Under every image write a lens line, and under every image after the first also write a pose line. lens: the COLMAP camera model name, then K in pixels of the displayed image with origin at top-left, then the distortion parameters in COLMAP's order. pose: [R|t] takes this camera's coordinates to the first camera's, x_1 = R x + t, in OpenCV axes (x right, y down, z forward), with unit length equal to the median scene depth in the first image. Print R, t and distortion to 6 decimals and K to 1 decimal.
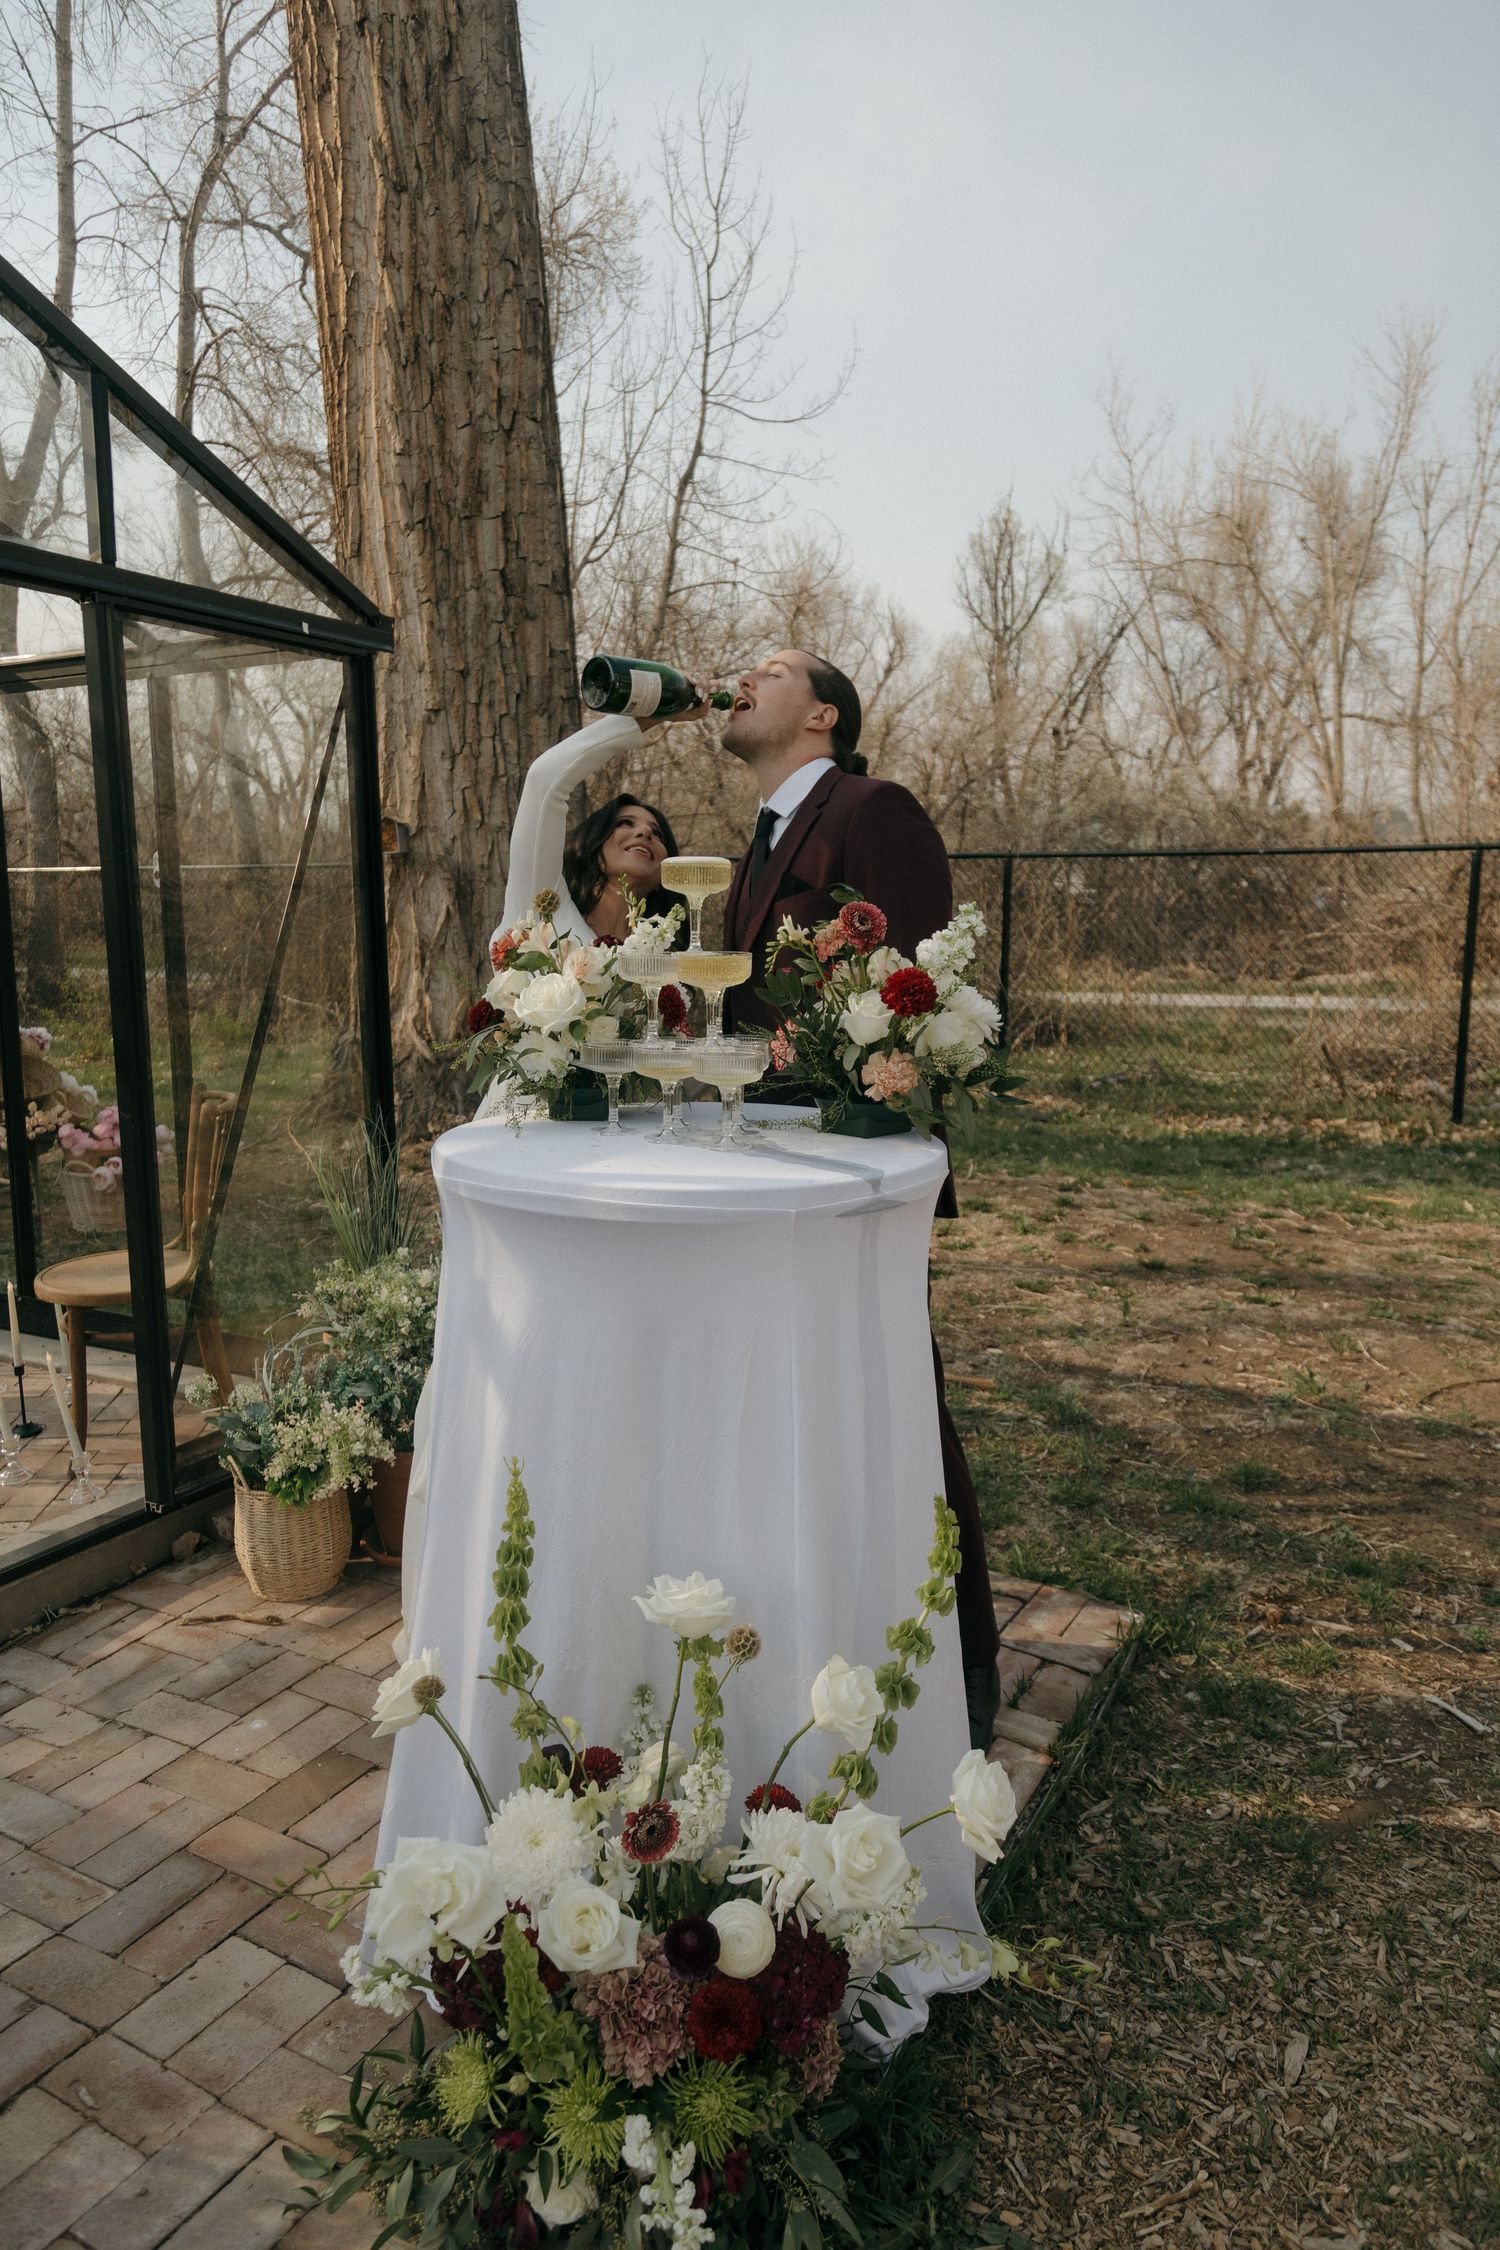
lens RADIAL K [[1493.2, 0, 749.9], [0, 1493.2, 1126.8], [0, 0, 1]] dist [0.019978, -0.005581]
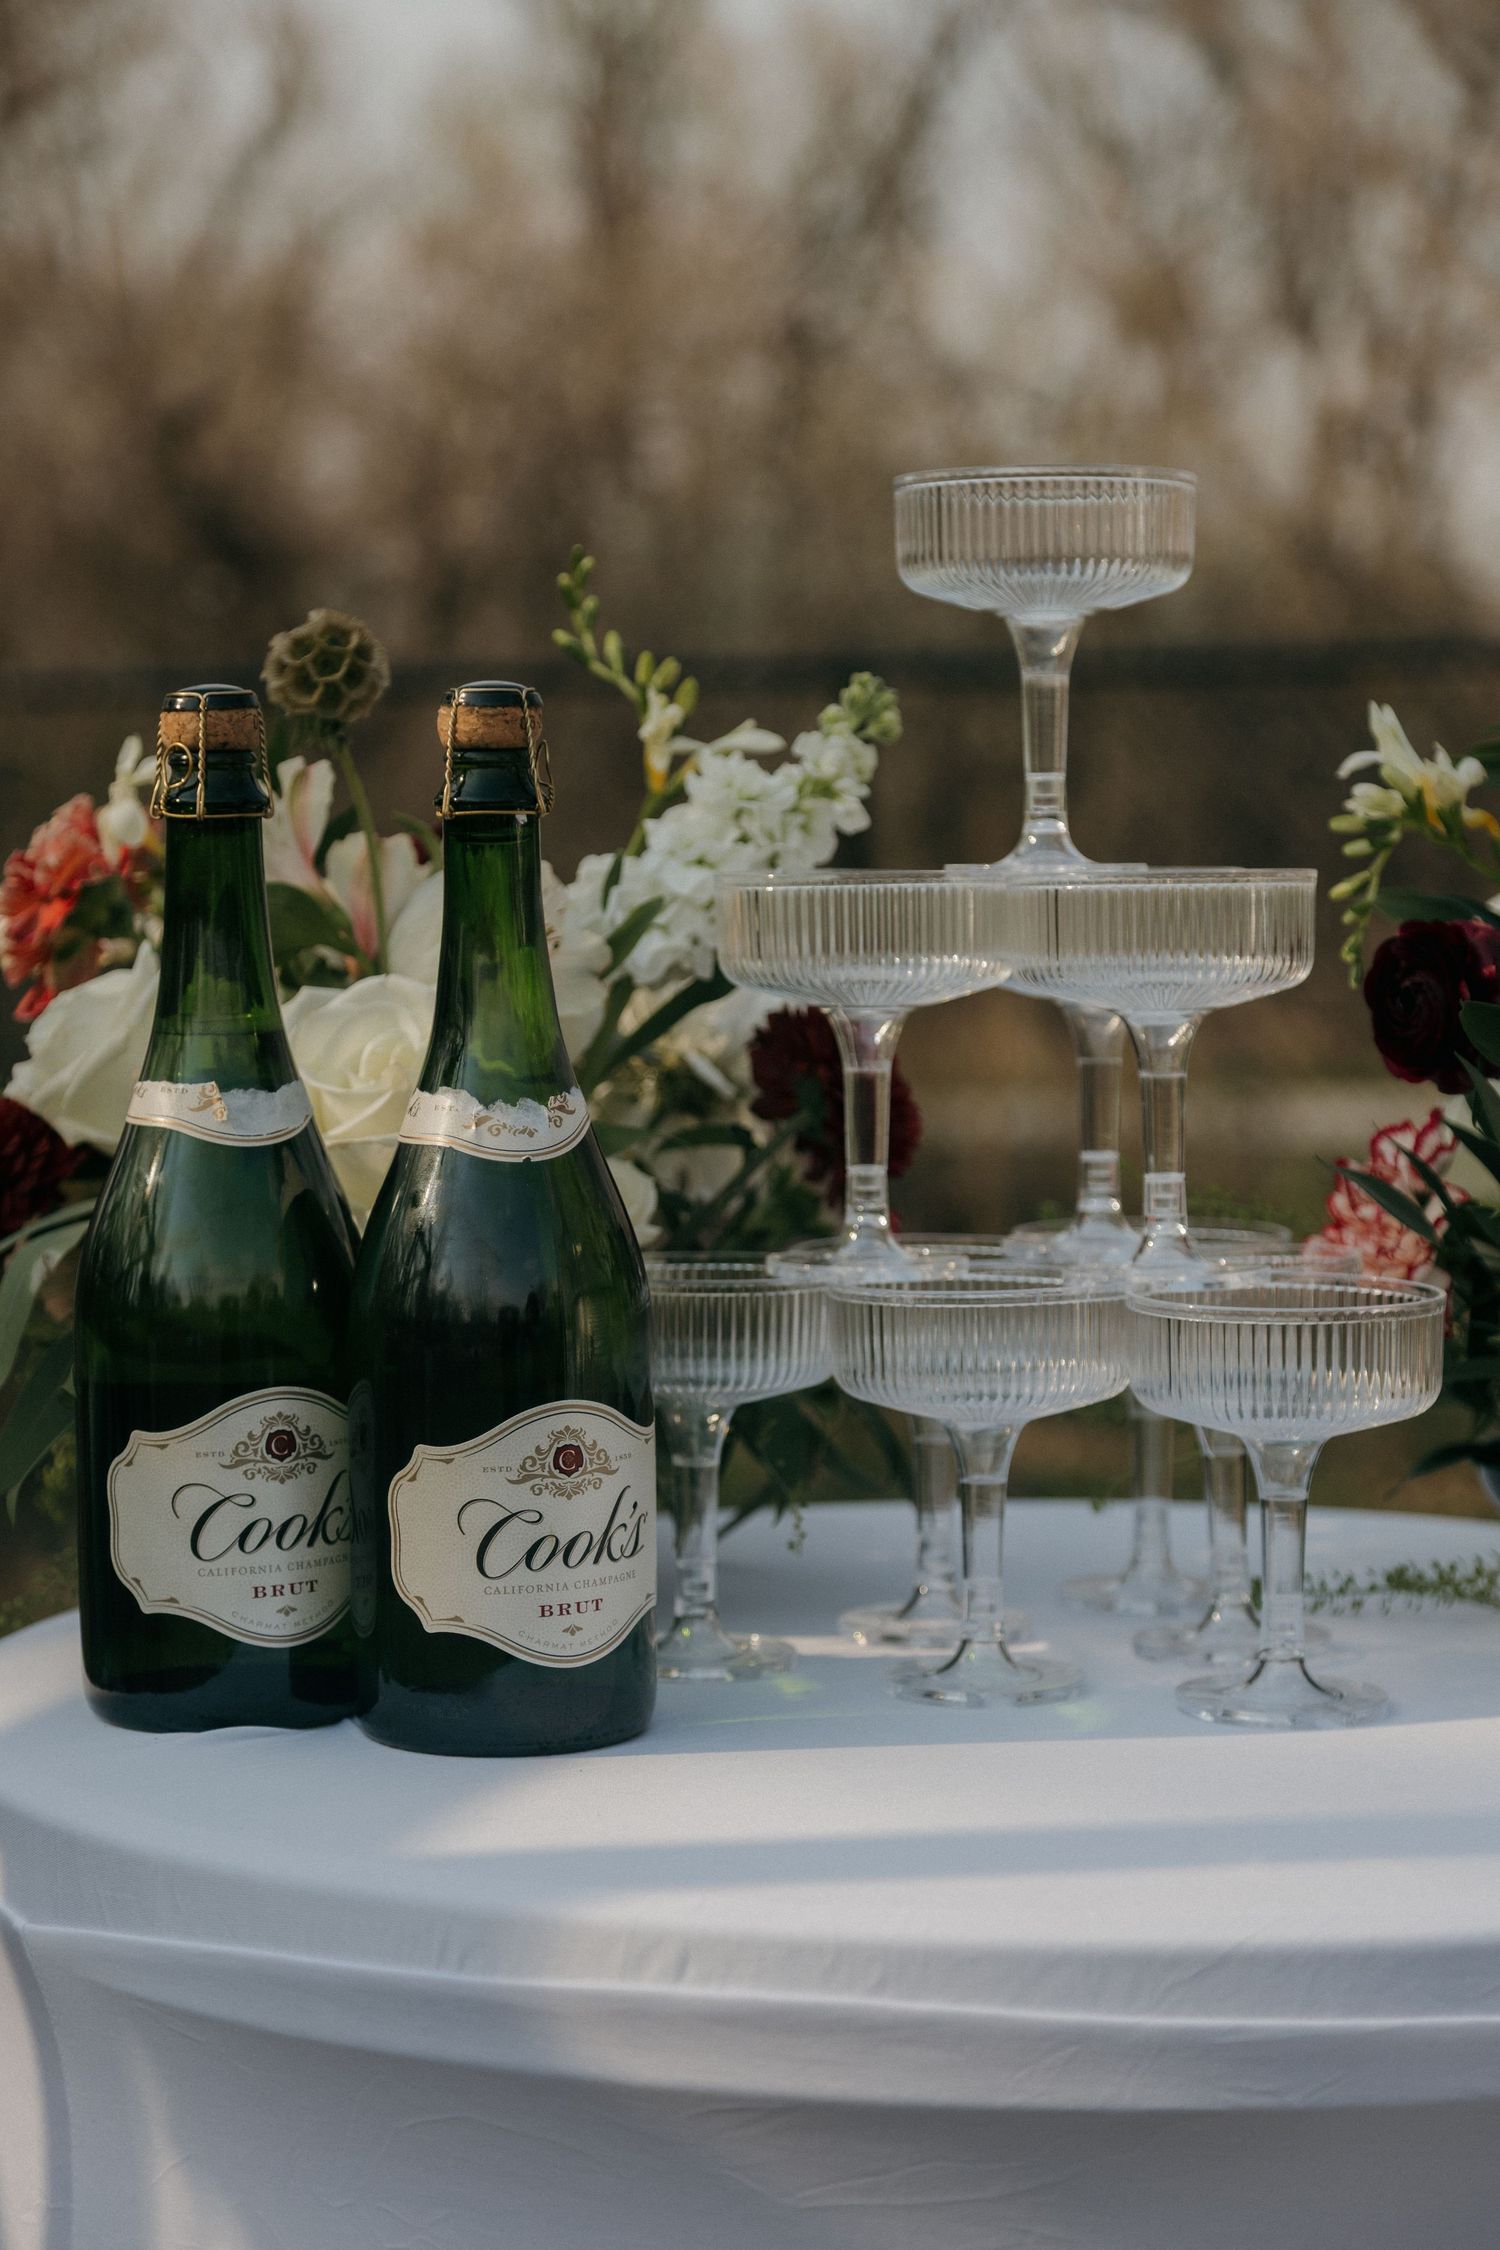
lens RADIAL K [[4666.7, 0, 754.0], [0, 4666.7, 922.0], [0, 0, 1]] dist [0.058076, 0.254508]
pose [[0.980733, -0.020566, 0.194269, -0.058359], [0.046133, 0.990699, -0.128015, -0.004403], [-0.189830, 0.134511, 0.972559, 0.079149]]
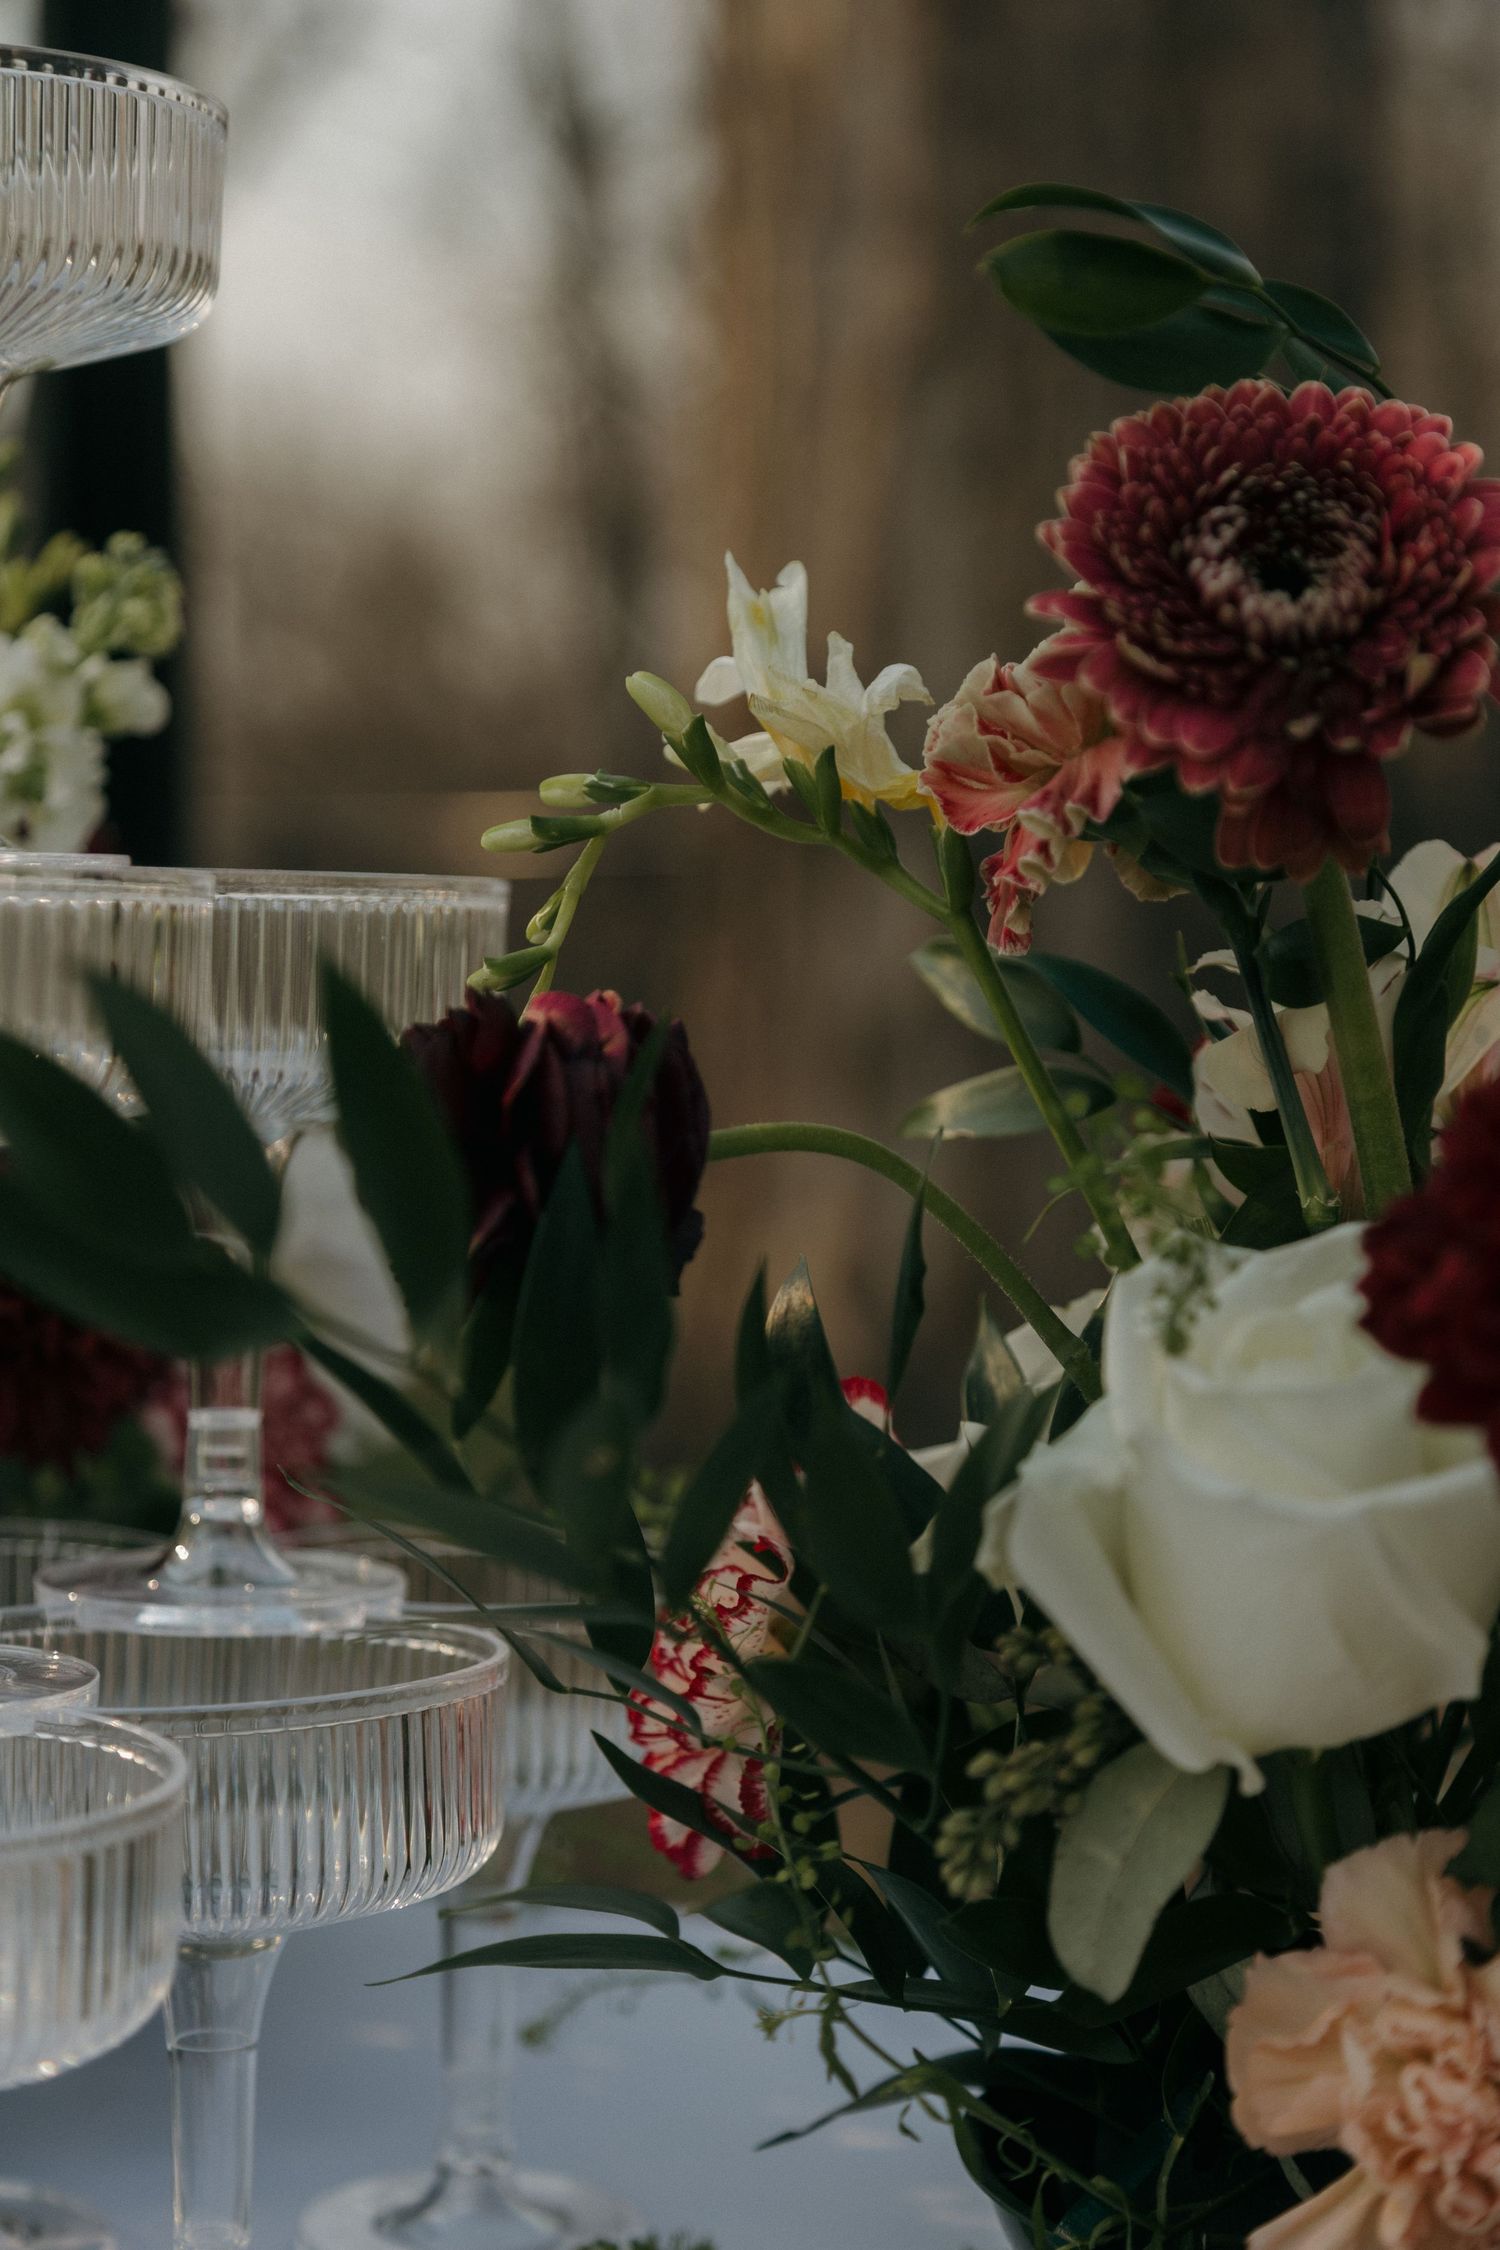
lens RADIAL K [[4035.8, 0, 750.1], [0, 4035.8, 1059.0], [0, 0, 1]] dist [-0.052269, -0.010920]
pose [[0.950714, 0.023658, -0.309166, 0.032681], [-0.063021, 0.991016, -0.117961, -0.017455], [0.303598, 0.131631, 0.943664, 0.188042]]
